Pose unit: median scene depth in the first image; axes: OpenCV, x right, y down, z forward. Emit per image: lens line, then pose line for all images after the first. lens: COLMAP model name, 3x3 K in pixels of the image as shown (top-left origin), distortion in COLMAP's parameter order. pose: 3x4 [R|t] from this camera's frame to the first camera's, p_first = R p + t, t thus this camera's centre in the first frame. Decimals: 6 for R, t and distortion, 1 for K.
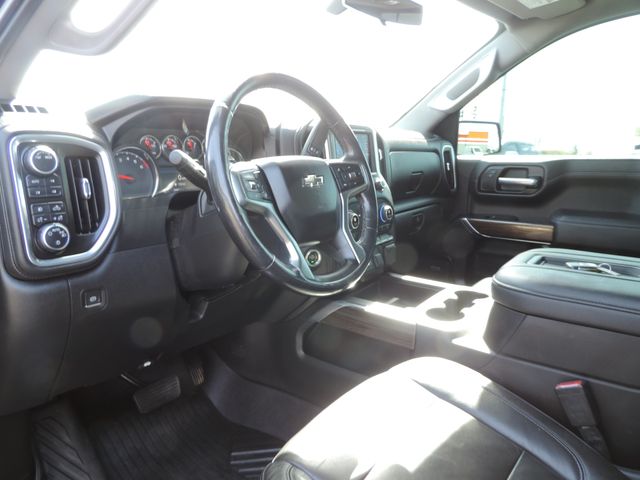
lens RADIAL K [[446.6, 0, 320.0], [0, 446.6, 240.0], [0, 0, 1]] dist [-0.026966, -0.000659]
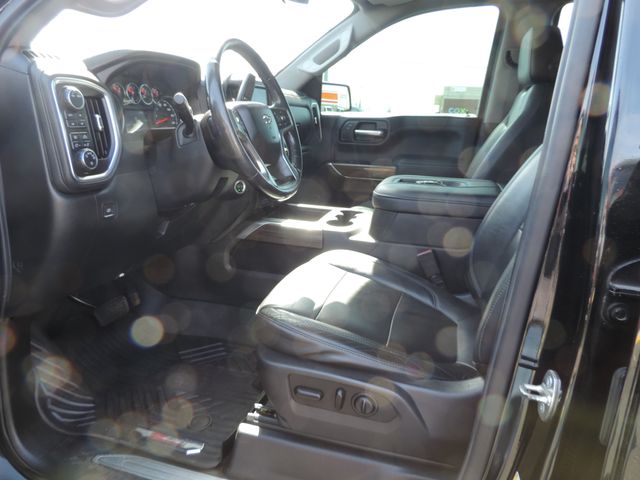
lens RADIAL K [[434.8, 0, 320.0], [0, 434.8, 240.0], [0, 0, 1]] dist [-0.039664, 0.001692]
pose [[0.936926, -0.076799, 0.340987, -0.273711], [0.045383, 0.994034, 0.099183, 0.090341], [-0.346570, -0.077452, 0.934821, -0.287687]]
